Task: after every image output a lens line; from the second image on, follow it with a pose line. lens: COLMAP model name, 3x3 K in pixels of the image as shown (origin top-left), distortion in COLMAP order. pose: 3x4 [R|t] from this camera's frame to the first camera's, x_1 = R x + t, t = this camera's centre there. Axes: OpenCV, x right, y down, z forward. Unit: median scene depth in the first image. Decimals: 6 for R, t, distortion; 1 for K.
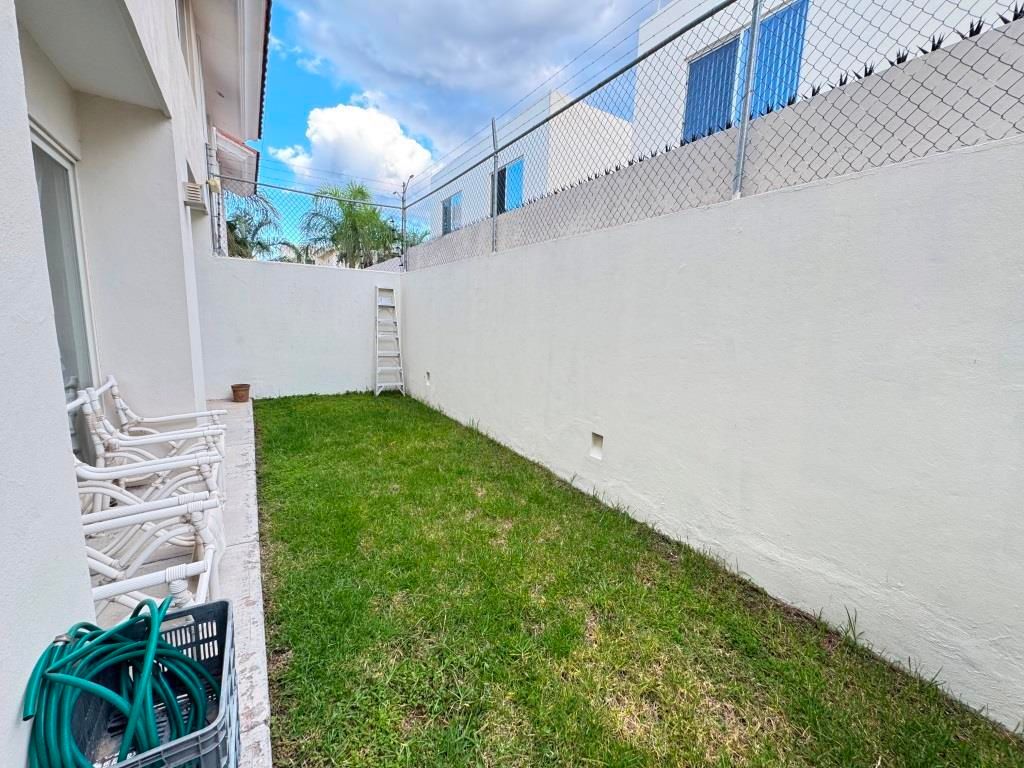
lens RADIAL K [[409.5, 0, 515.5], [0, 409.5, 381.8], [0, 0, 1]] dist [-0.005886, 0.001358]
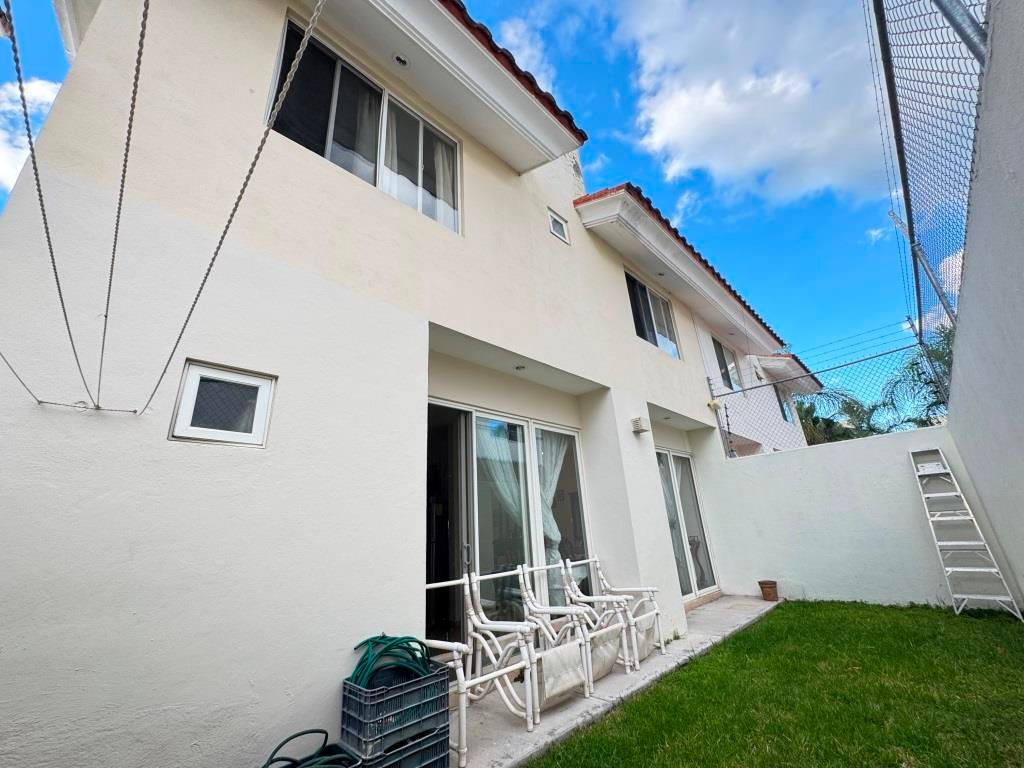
lens RADIAL K [[409.5, 0, 509.6], [0, 409.5, 381.1], [0, 0, 1]] dist [-0.005886, 0.001358]
pose [[0.207096, -0.386453, -0.898758, 0.449209], [-0.083033, 0.908416, -0.409739, 0.038376], [0.974791, 0.159481, 0.156041, 0.250927]]
